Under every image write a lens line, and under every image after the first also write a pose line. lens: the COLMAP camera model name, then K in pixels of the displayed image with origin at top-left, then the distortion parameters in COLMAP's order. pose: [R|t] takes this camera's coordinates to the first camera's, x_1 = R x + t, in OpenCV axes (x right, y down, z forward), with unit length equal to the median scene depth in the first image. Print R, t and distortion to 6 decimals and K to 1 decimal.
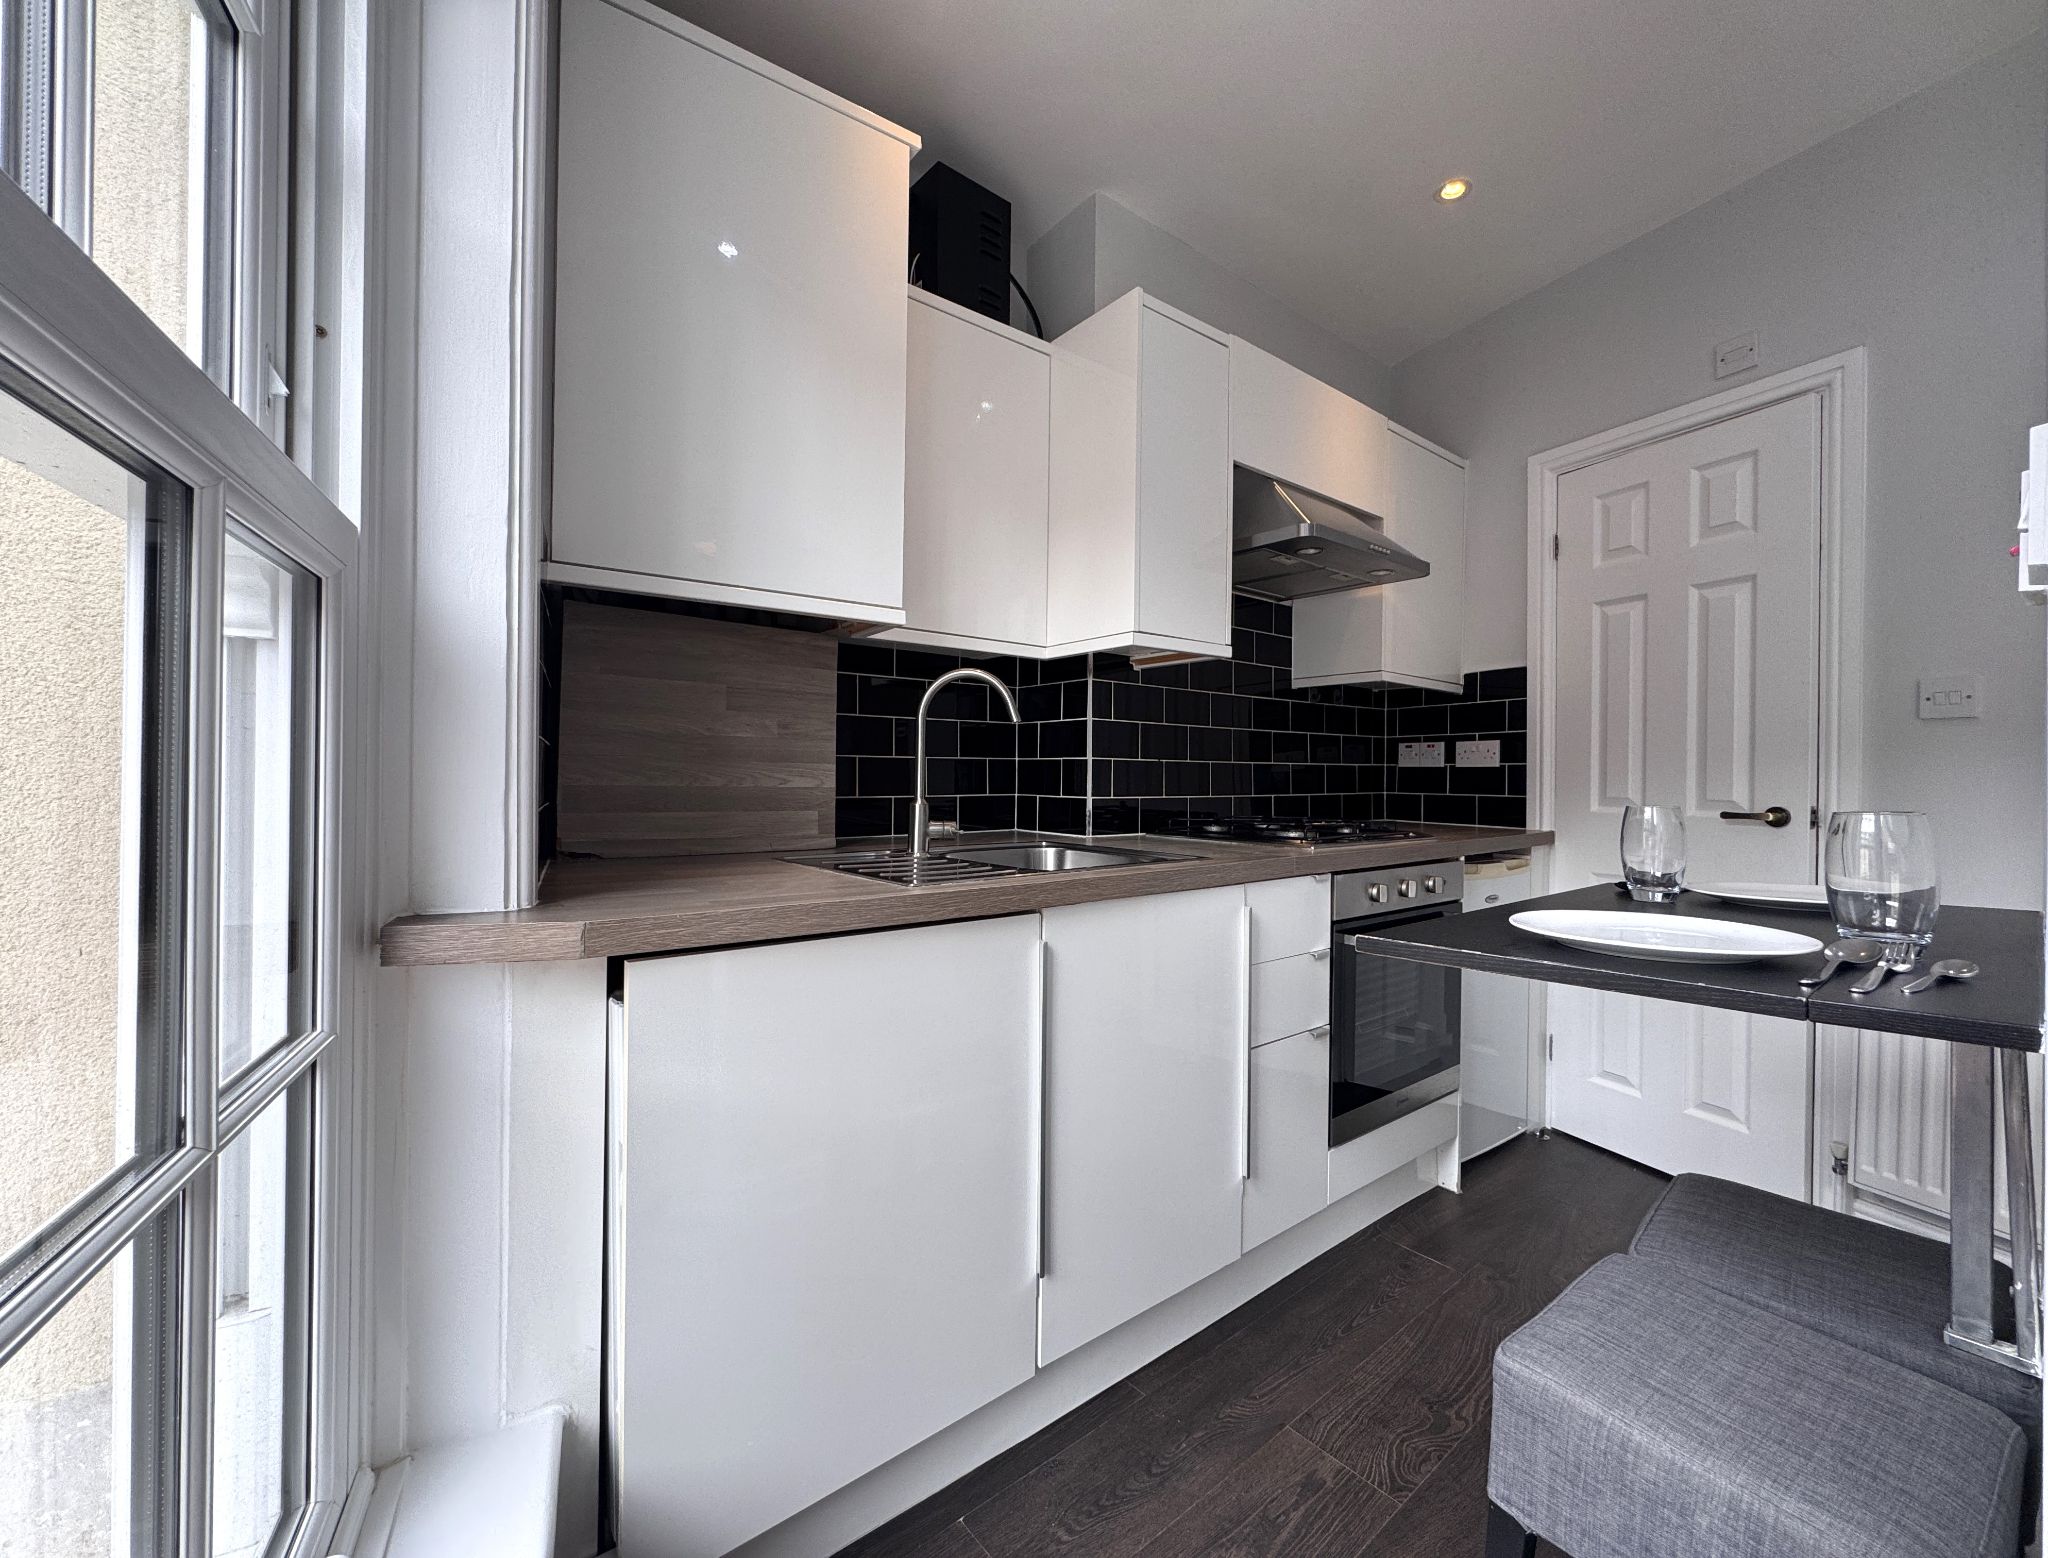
lens RADIAL K [[849.0, 0, 997.2], [0, 849.0, 782.2], [0, 0, 1]] dist [-0.001590, -0.000161]
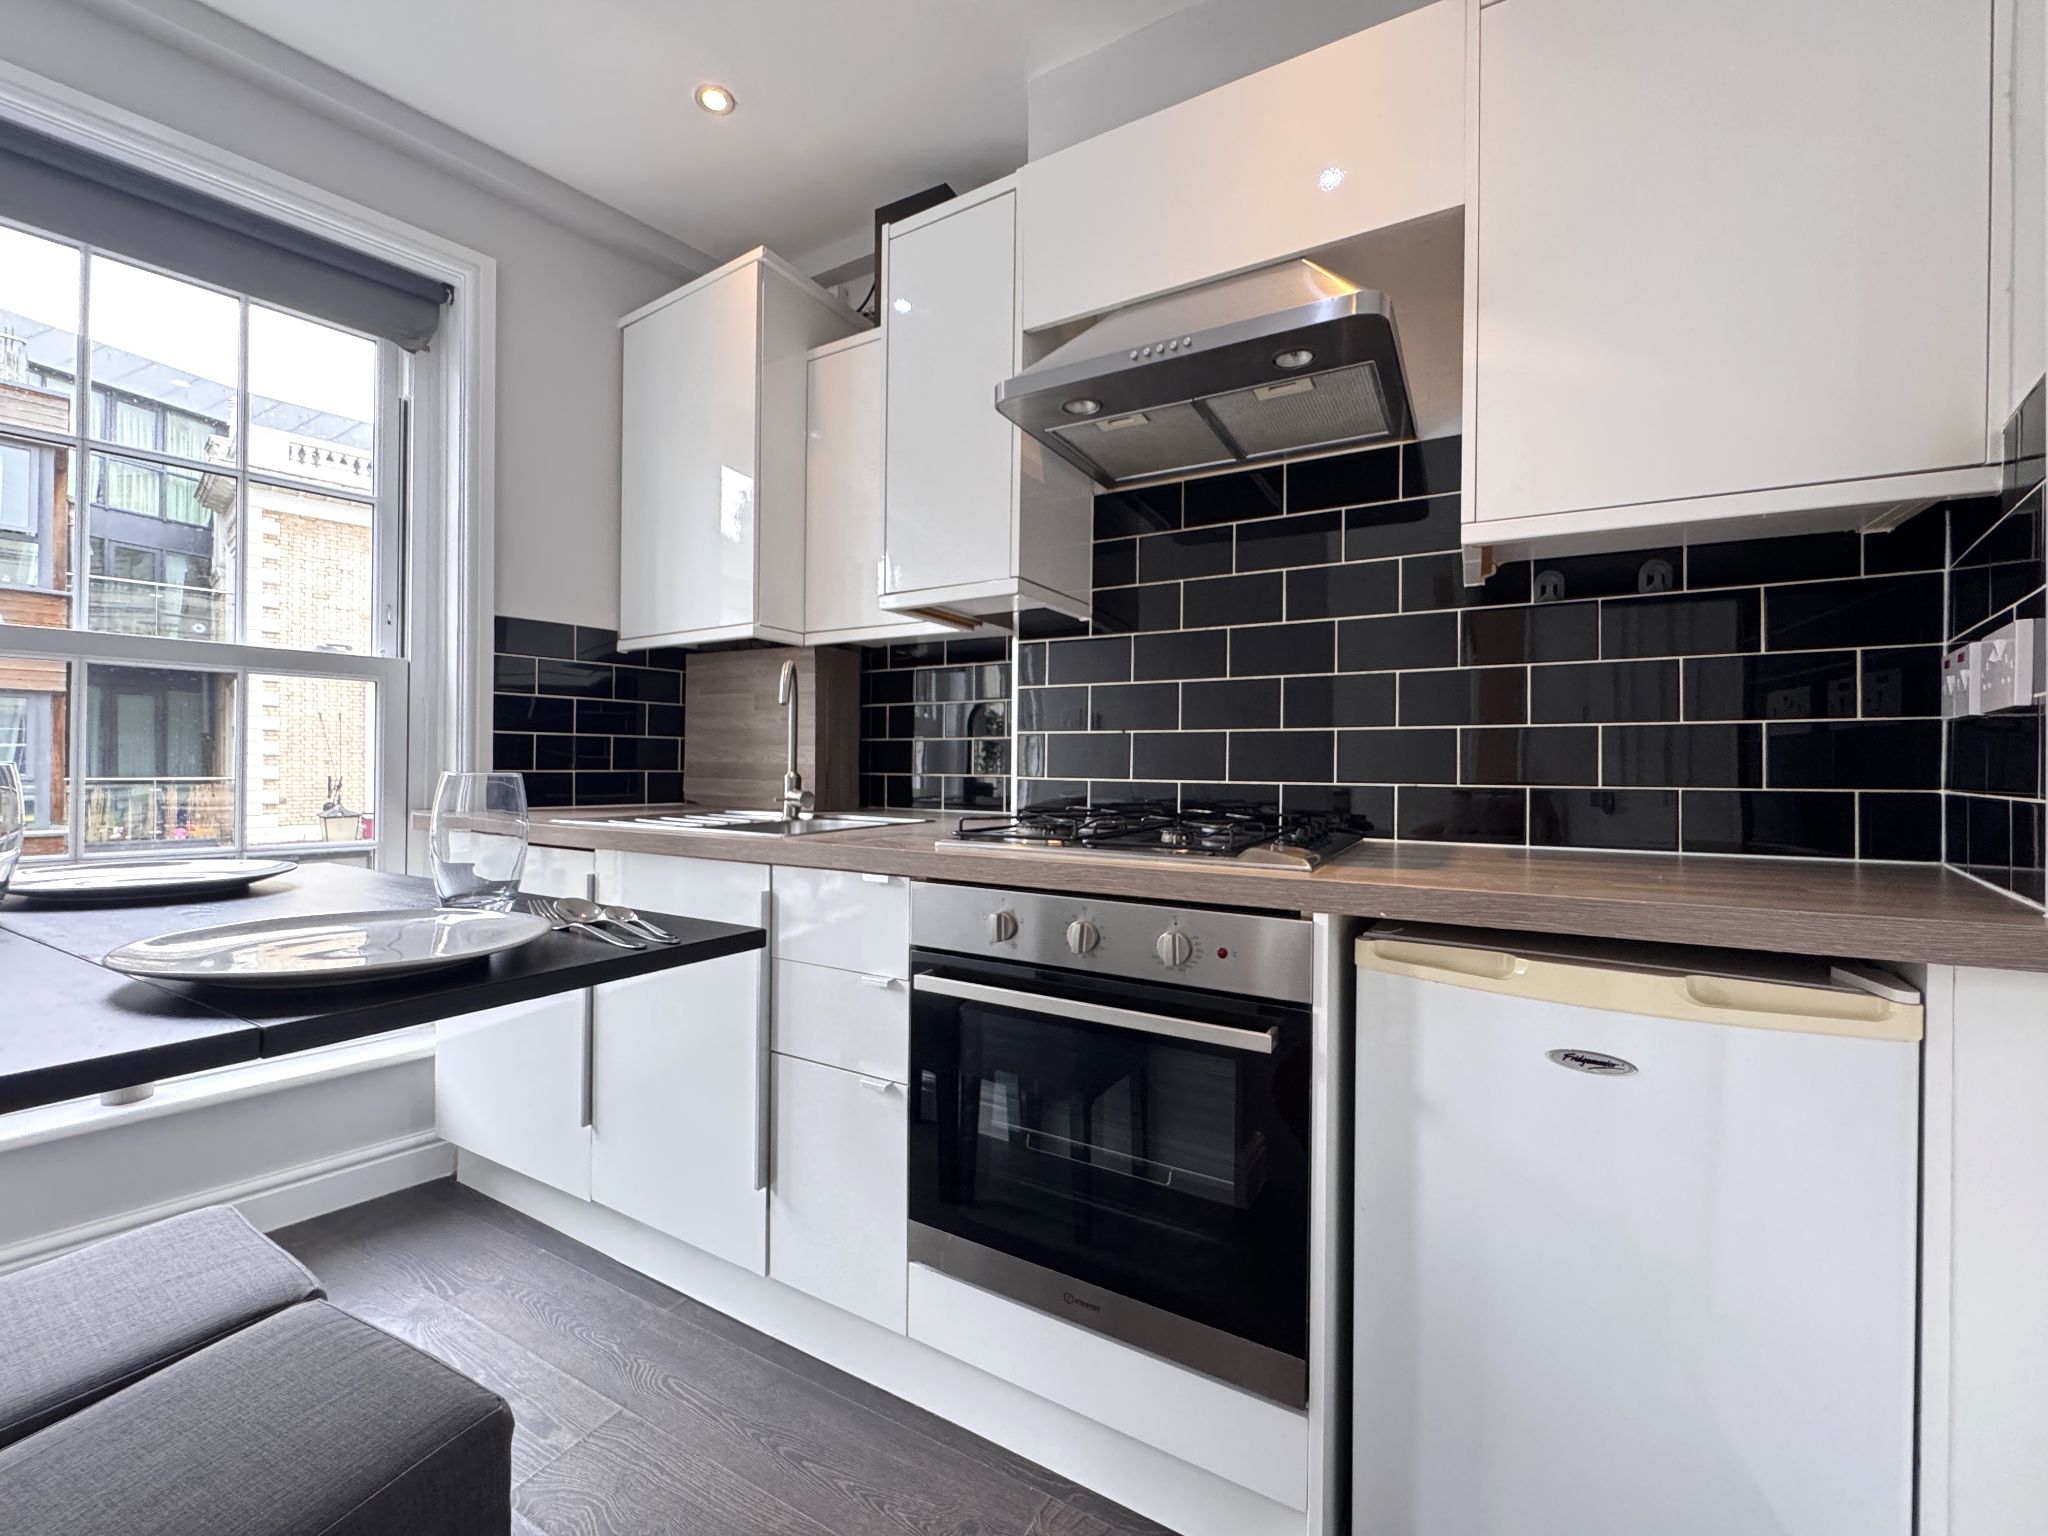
lens RADIAL K [[827.6, 0, 1024.0], [0, 827.6, 768.0], [0, 0, 1]] dist [0.000886, 0.000026]
pose [[0.380752, 0.001434, -0.924676, 1.174619], [-0.006670, 0.999977, -0.001195, 0.012572], [0.924653, 0.006623, 0.380753, 0.883118]]
